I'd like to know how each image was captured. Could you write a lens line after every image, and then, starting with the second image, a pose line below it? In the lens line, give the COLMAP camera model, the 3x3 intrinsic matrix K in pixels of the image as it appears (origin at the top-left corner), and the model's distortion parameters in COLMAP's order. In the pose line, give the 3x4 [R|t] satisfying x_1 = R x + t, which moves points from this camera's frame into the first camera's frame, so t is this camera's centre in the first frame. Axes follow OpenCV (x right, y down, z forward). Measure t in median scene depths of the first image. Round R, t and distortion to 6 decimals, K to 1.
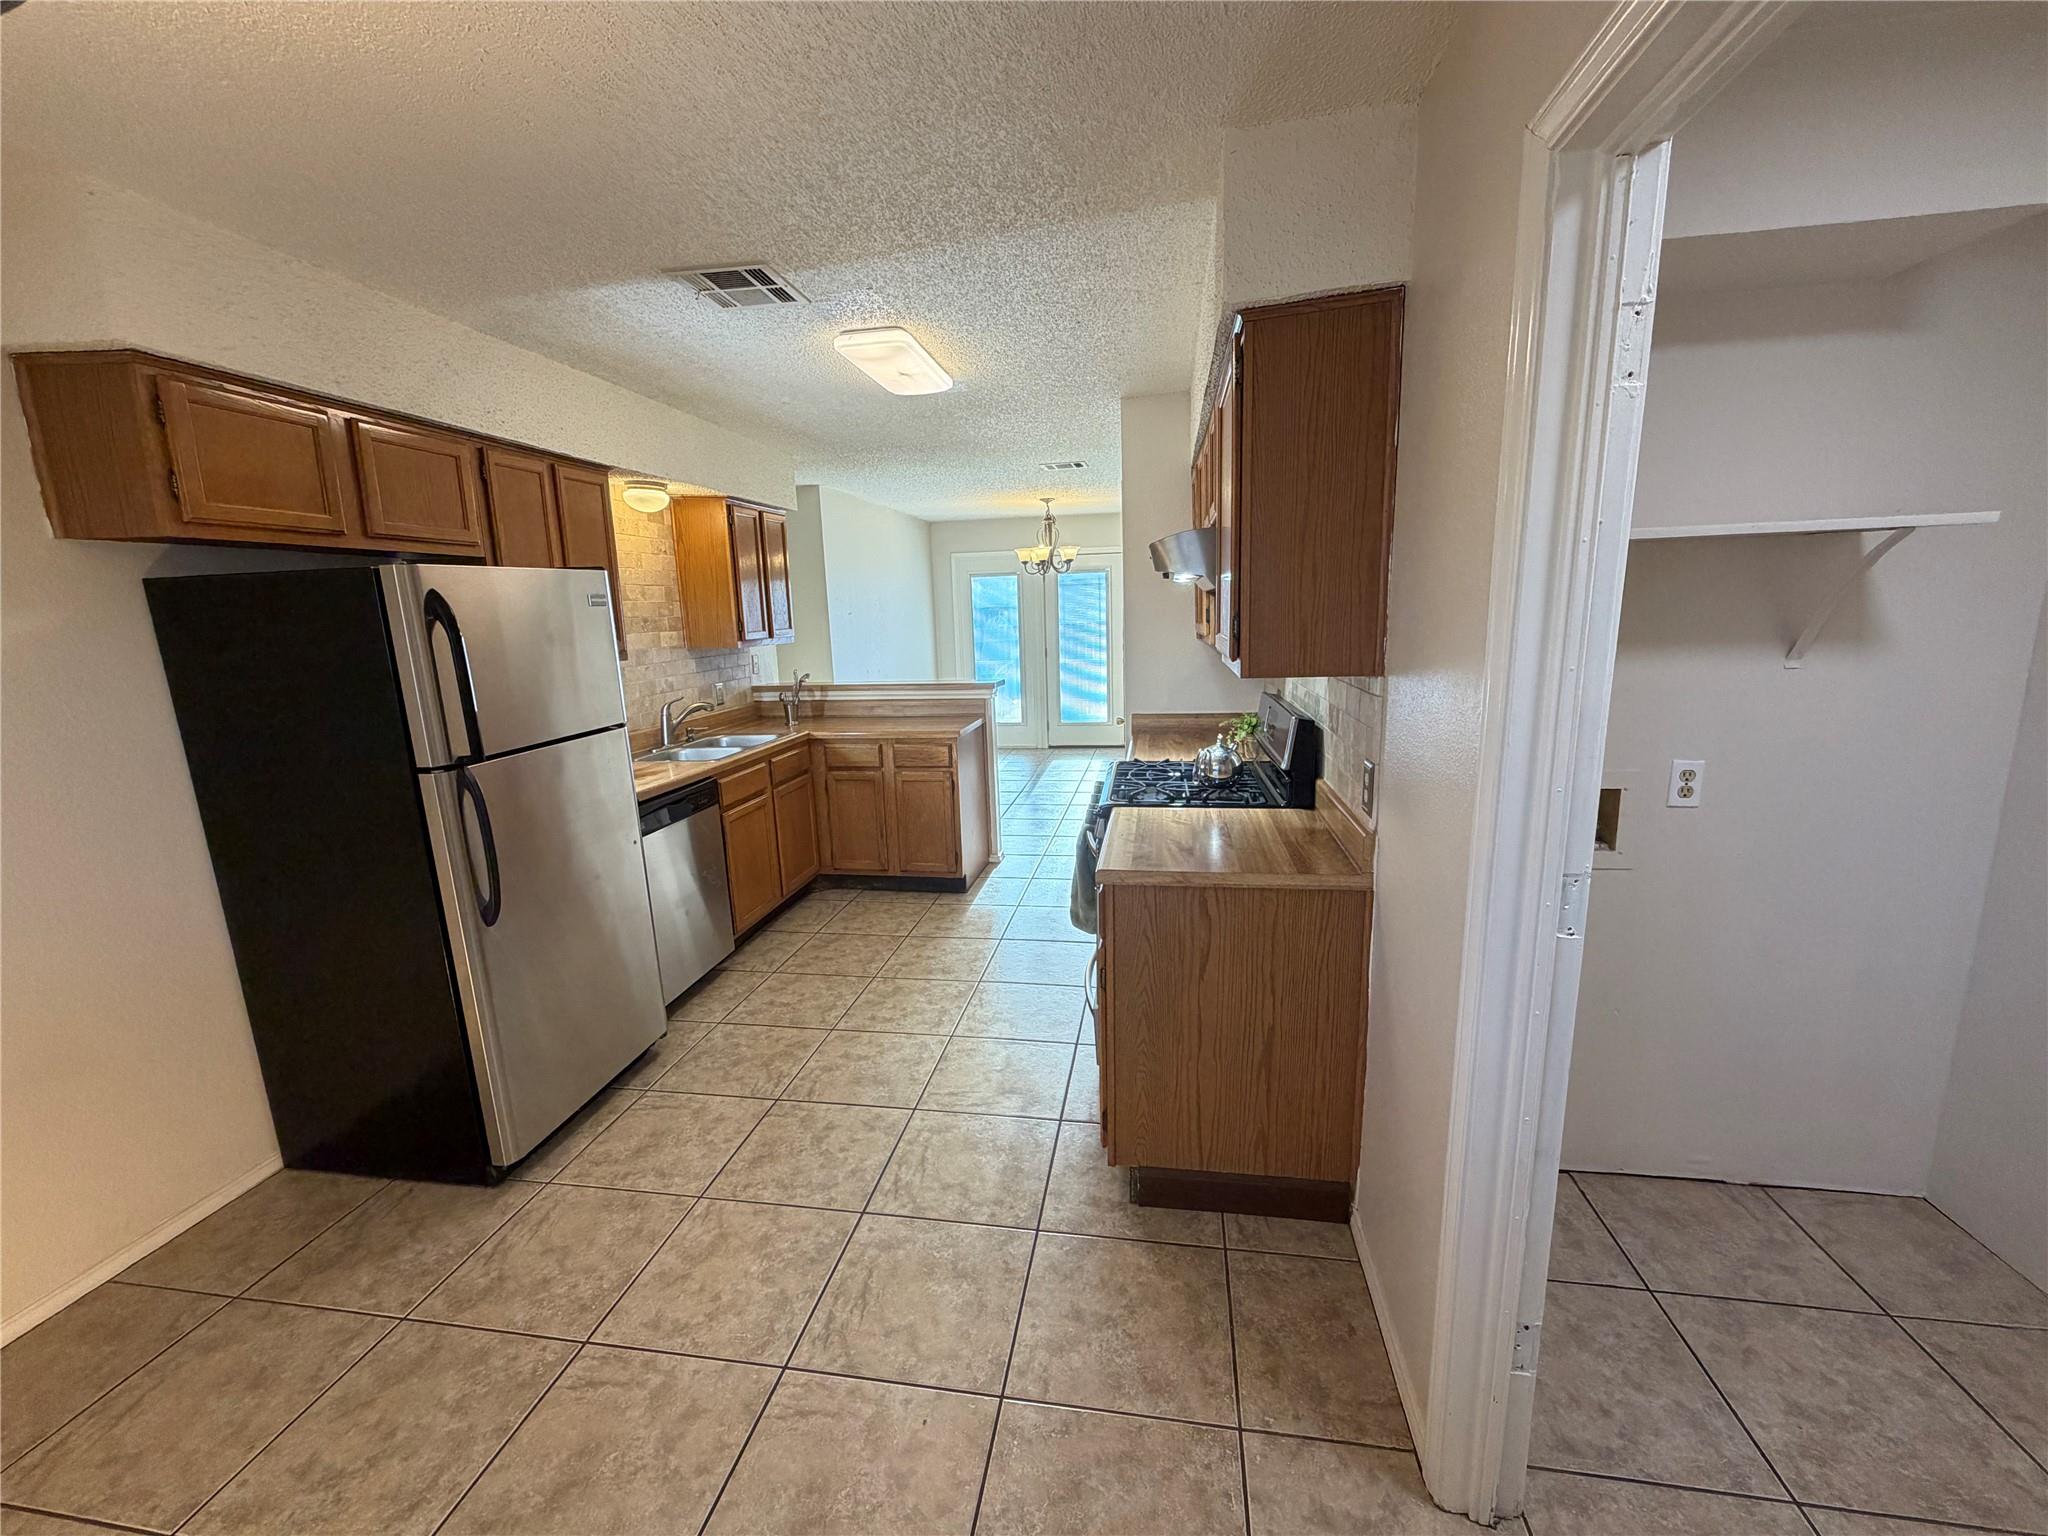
lens RADIAL K [[820.4, 0, 1023.6], [0, 820.4, 773.2], [0, 0, 1]] dist [0.001019, 0.000329]
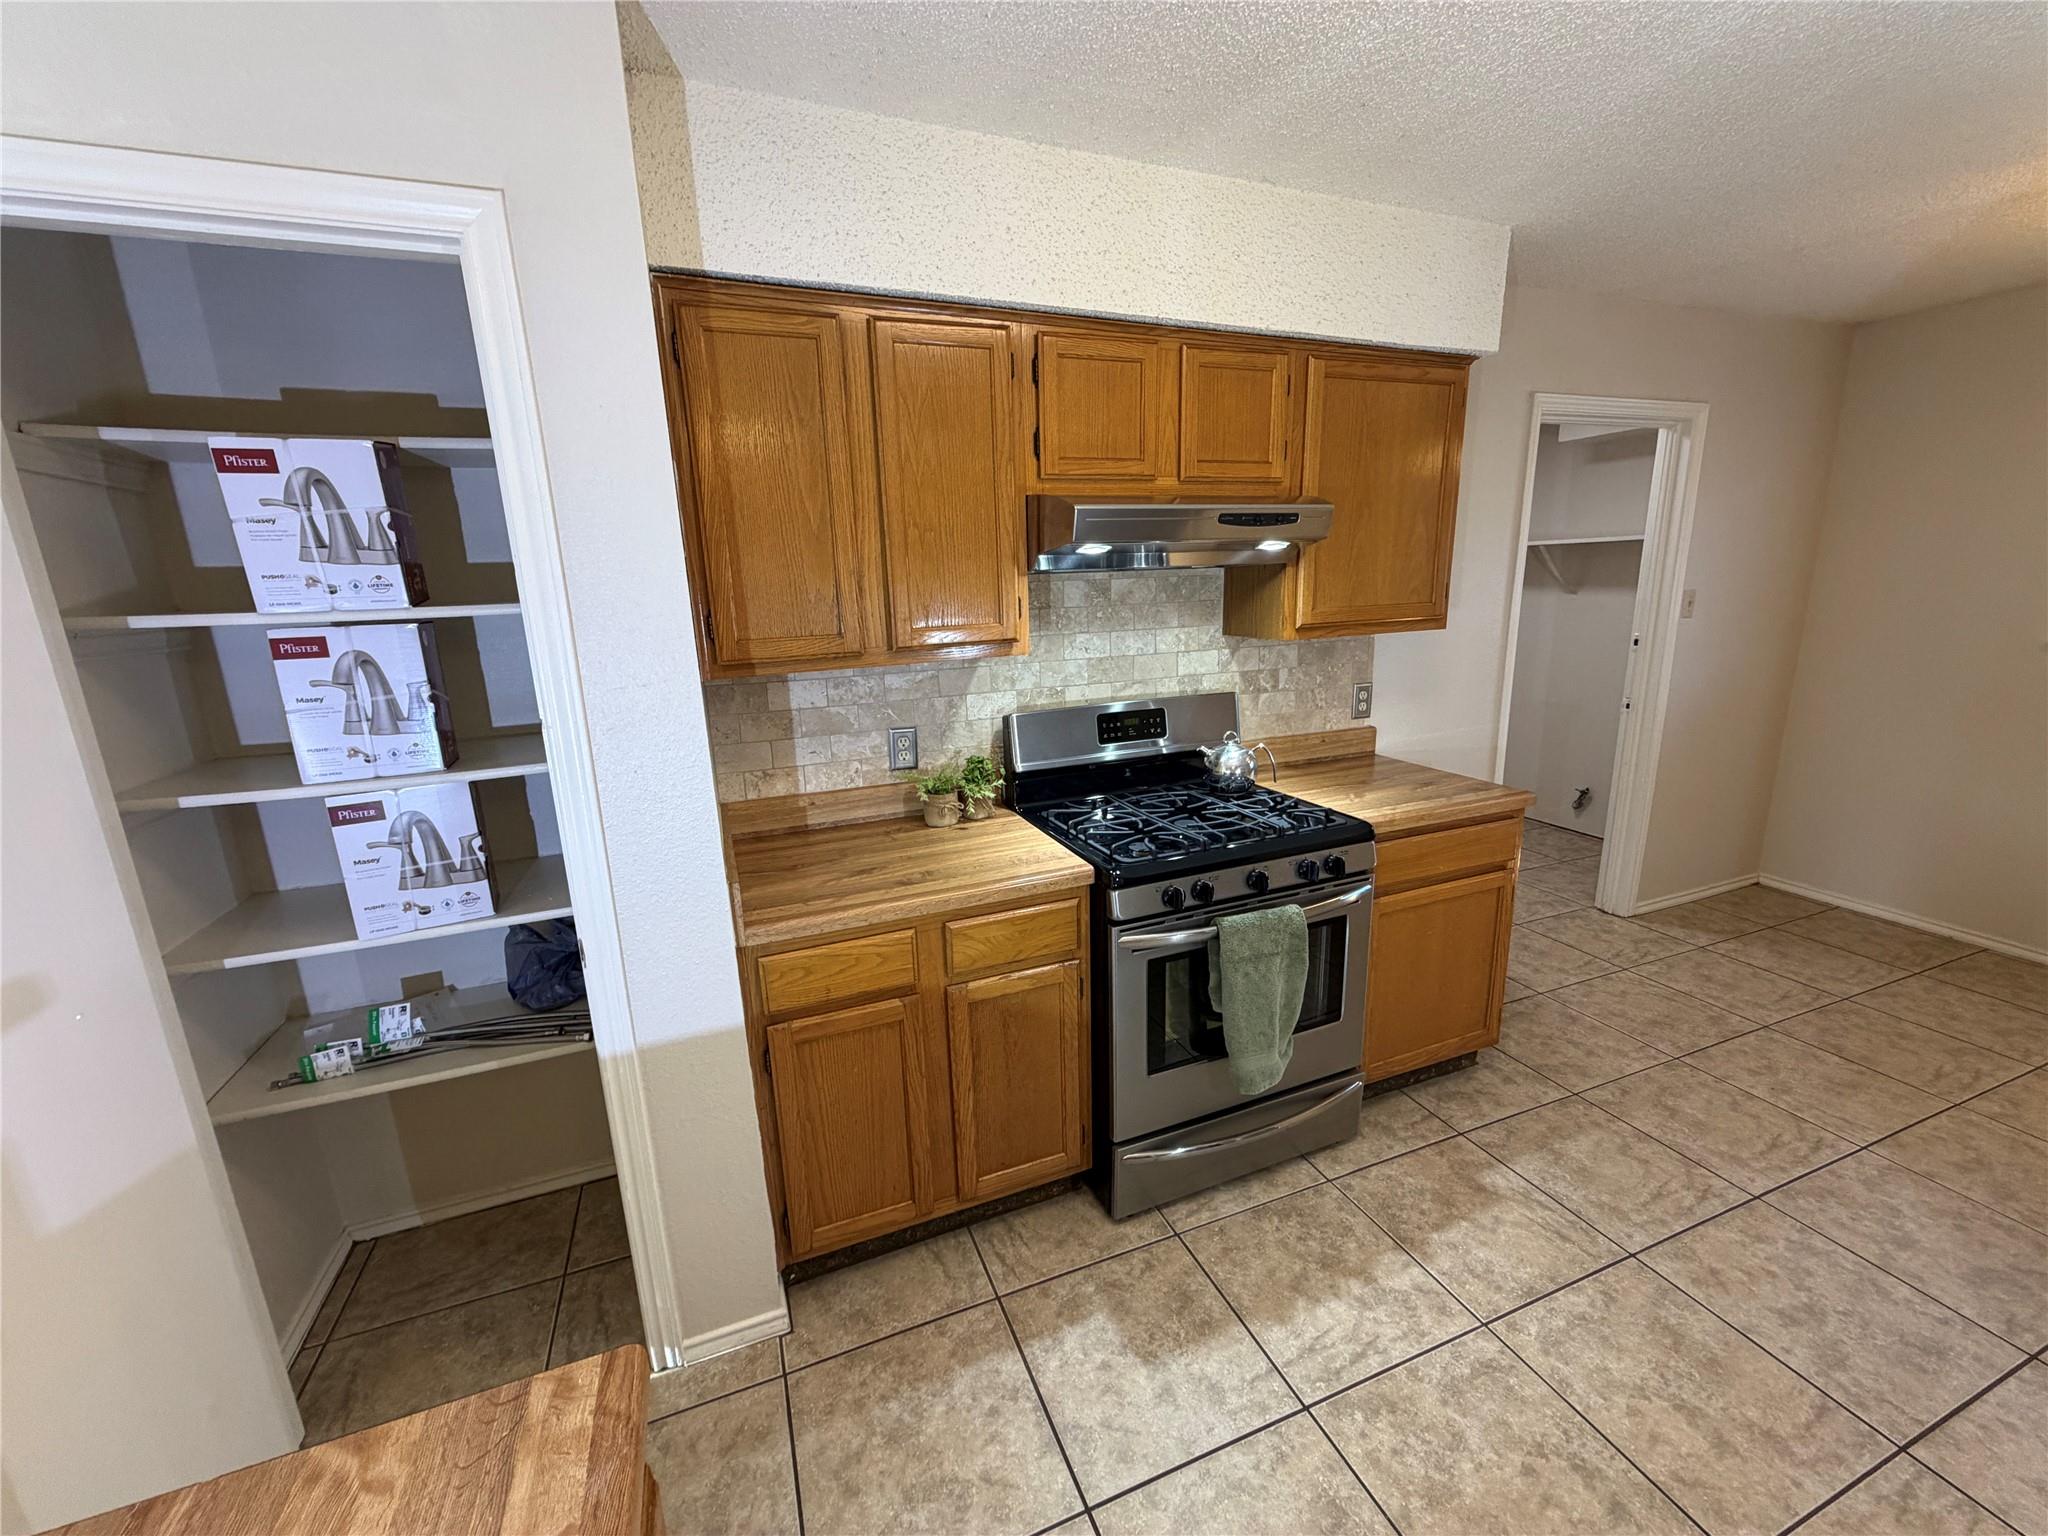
lens RADIAL K [[820.4, 0, 1014.9], [0, 820.4, 768.7], [0, 0, 1]] dist [0.001019, 0.000329]
pose [[-0.504586, -0.152674, 0.849755, -0.479721], [0.223004, 0.927793, 0.299115, -0.391432], [-0.834064, 0.340428, -0.434104, 1.902143]]
